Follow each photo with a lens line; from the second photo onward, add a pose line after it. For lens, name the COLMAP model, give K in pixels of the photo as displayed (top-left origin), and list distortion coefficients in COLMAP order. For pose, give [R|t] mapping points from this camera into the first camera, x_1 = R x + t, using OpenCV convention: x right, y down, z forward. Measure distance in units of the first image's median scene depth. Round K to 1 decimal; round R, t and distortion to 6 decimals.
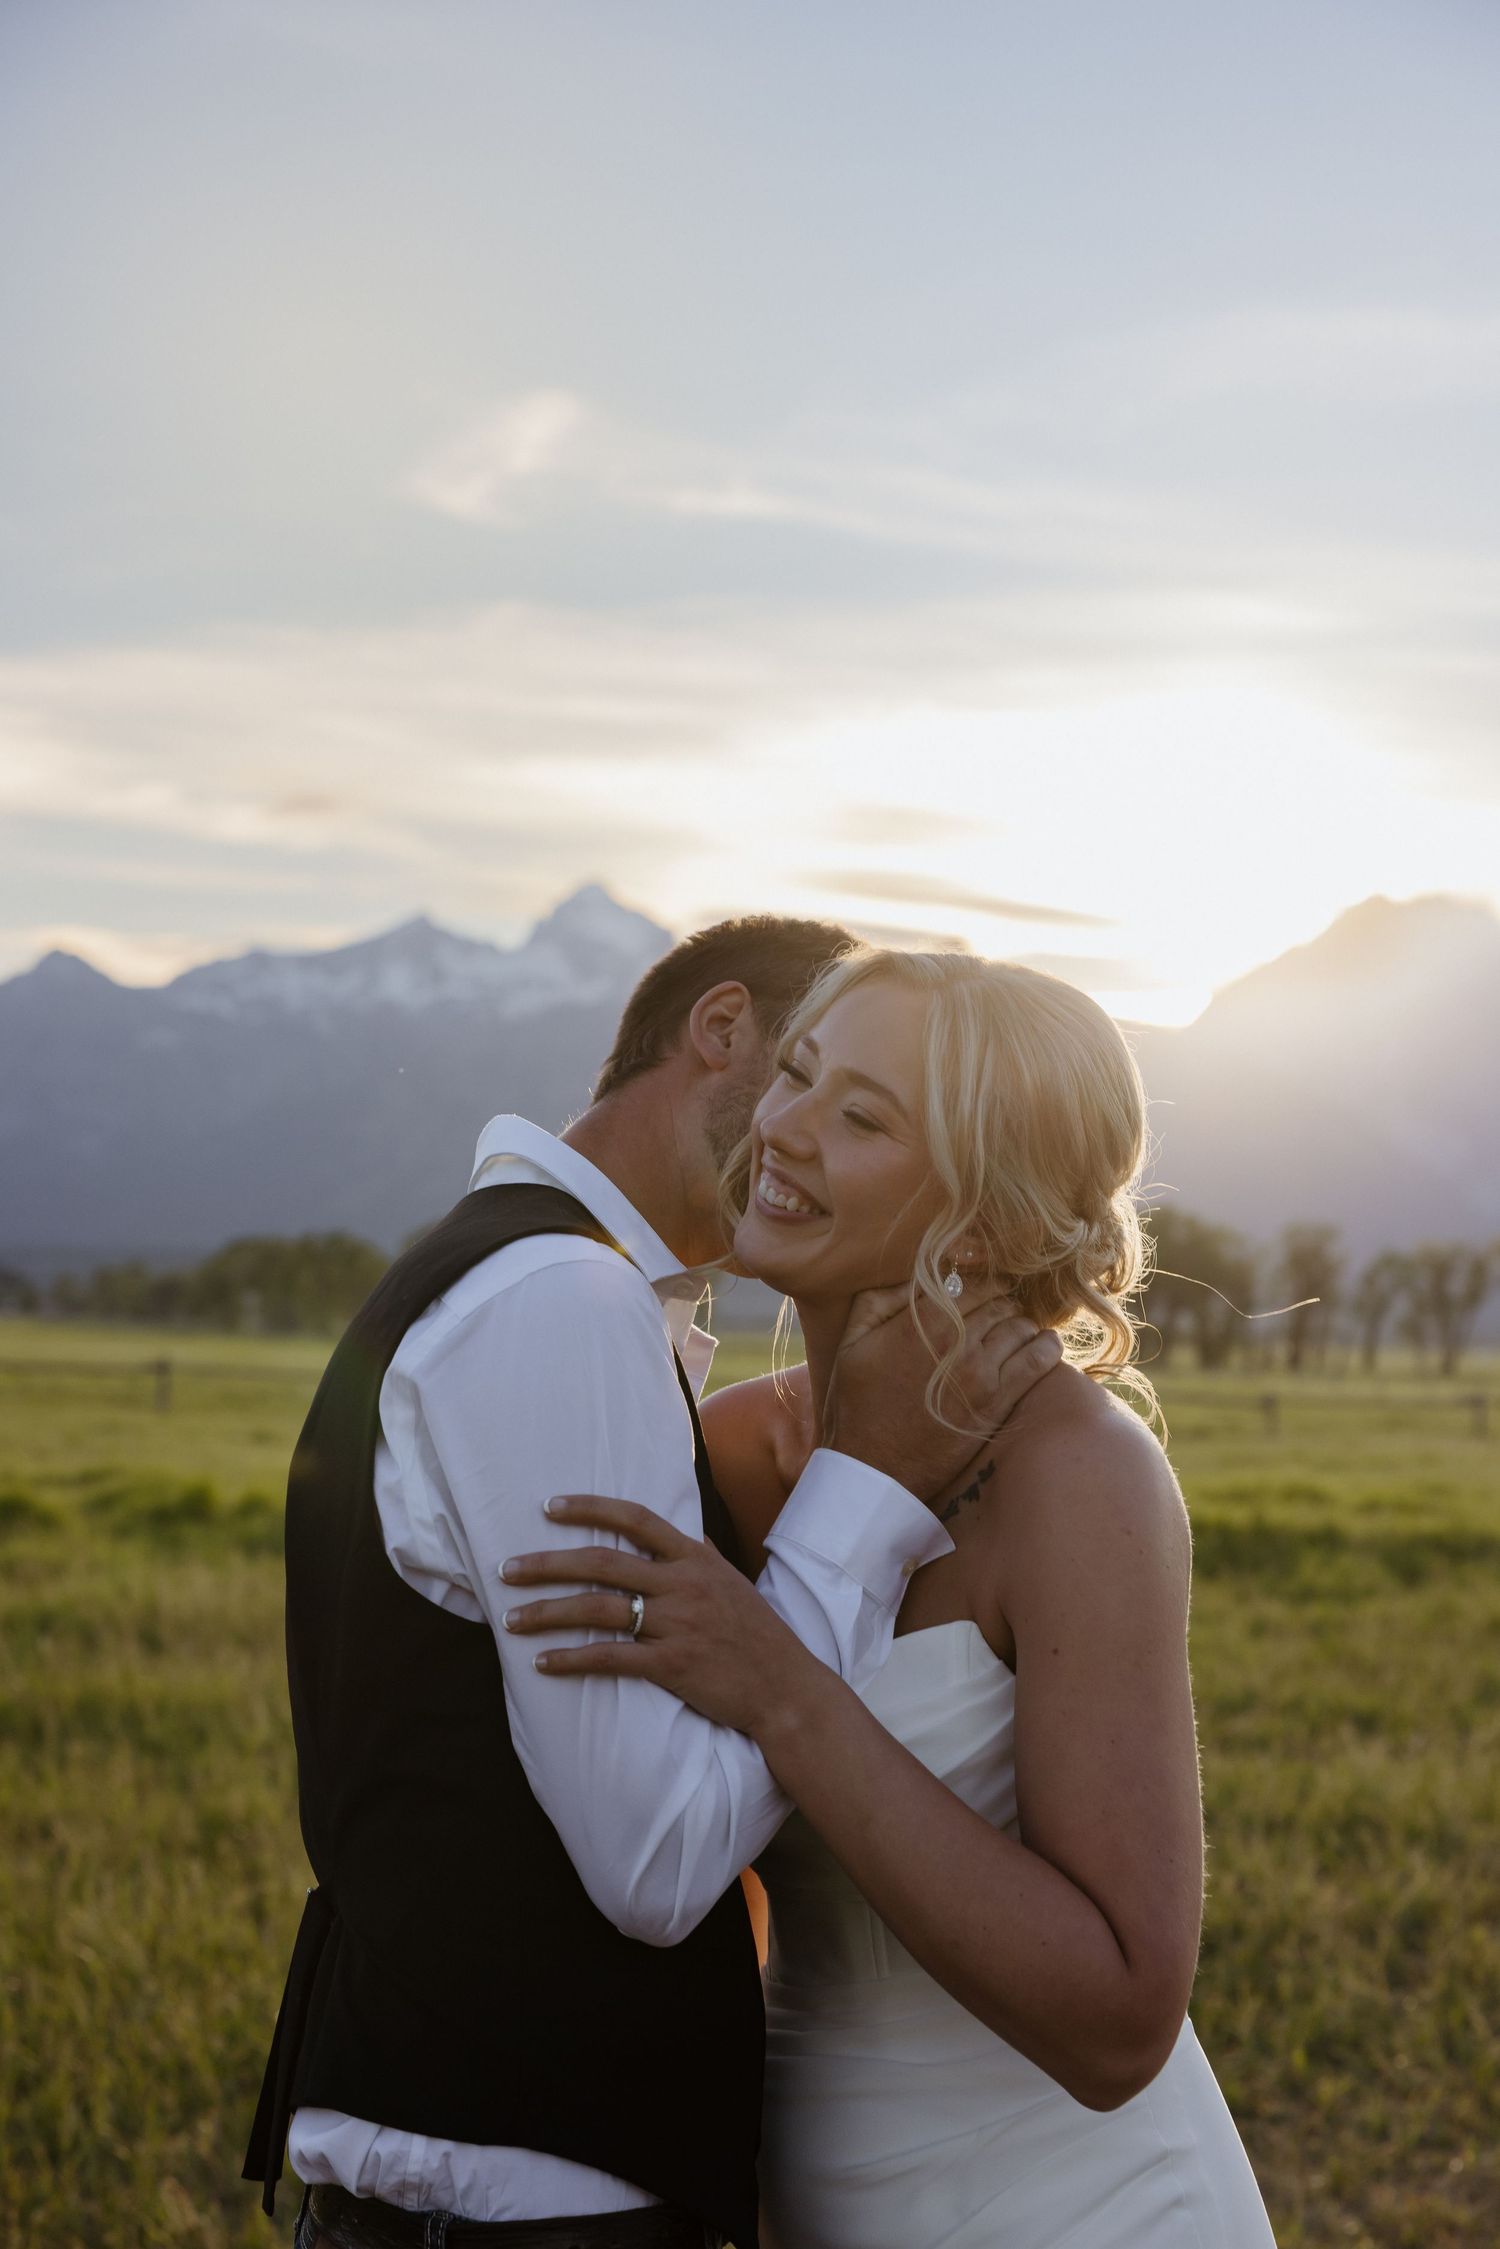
lens RADIAL K [[3772.8, 0, 760.5], [0, 3772.8, 1125.7], [0, 0, 1]] dist [0.131610, 0.000000]
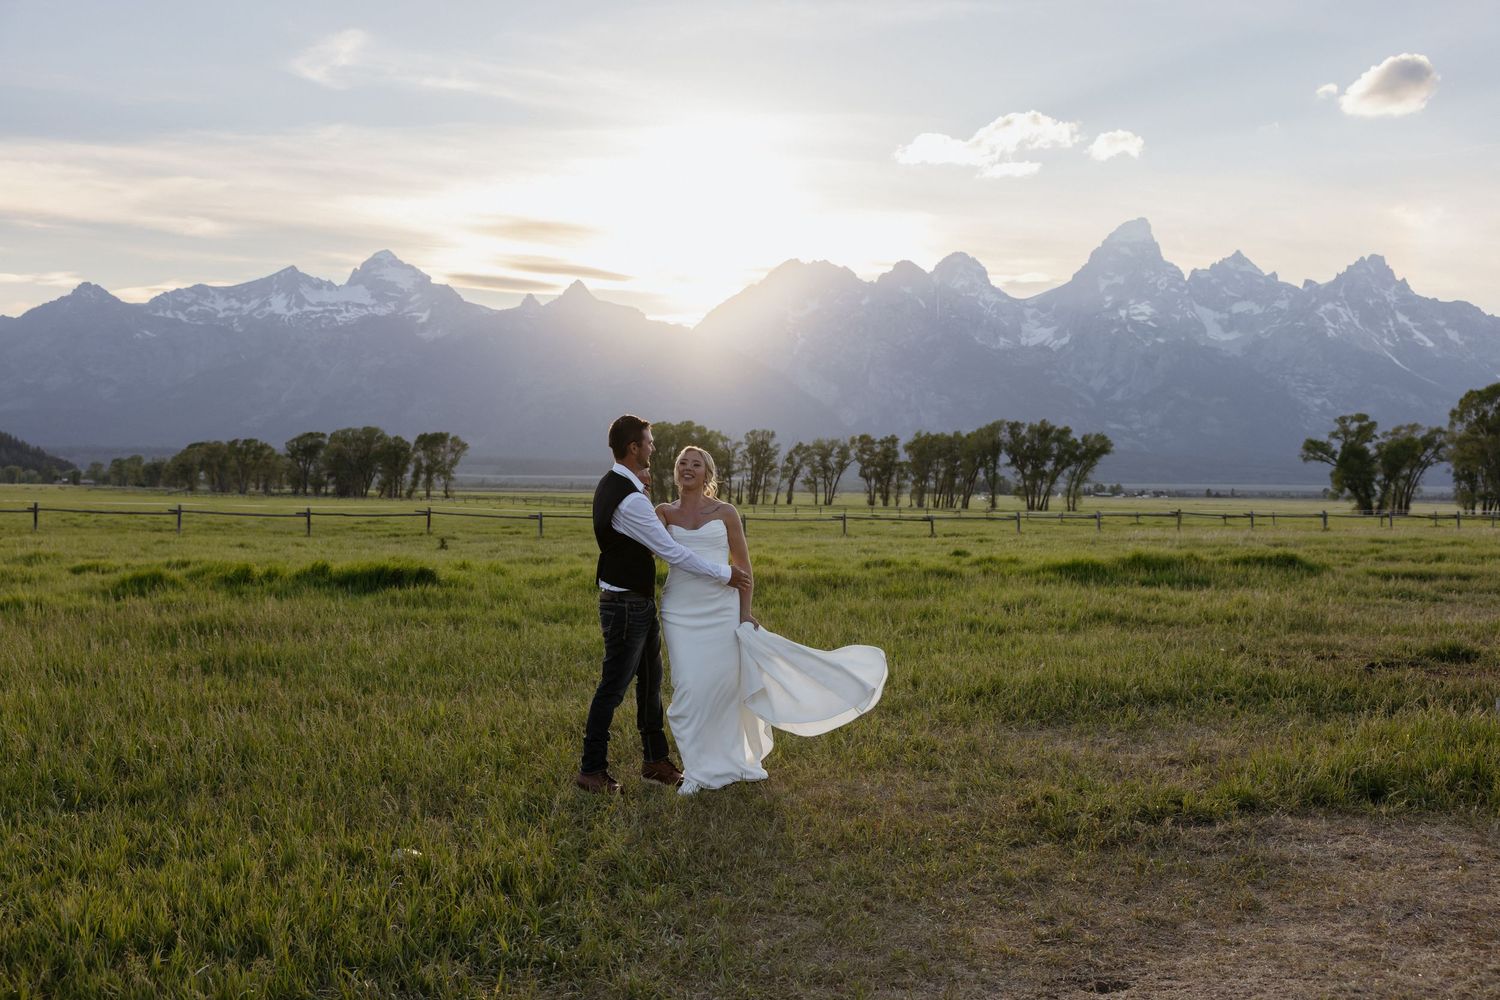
lens RADIAL K [[3215.8, 0, 753.6], [0, 3215.8, 495.9], [0, 0, 1]] dist [0.618091, 0.000000]
pose [[0.987327, -0.012309, 0.158221, -0.121052], [0.002819, 0.998190, 0.060066, -0.039611], [-0.158674, -0.058859, 0.985575, -0.636577]]
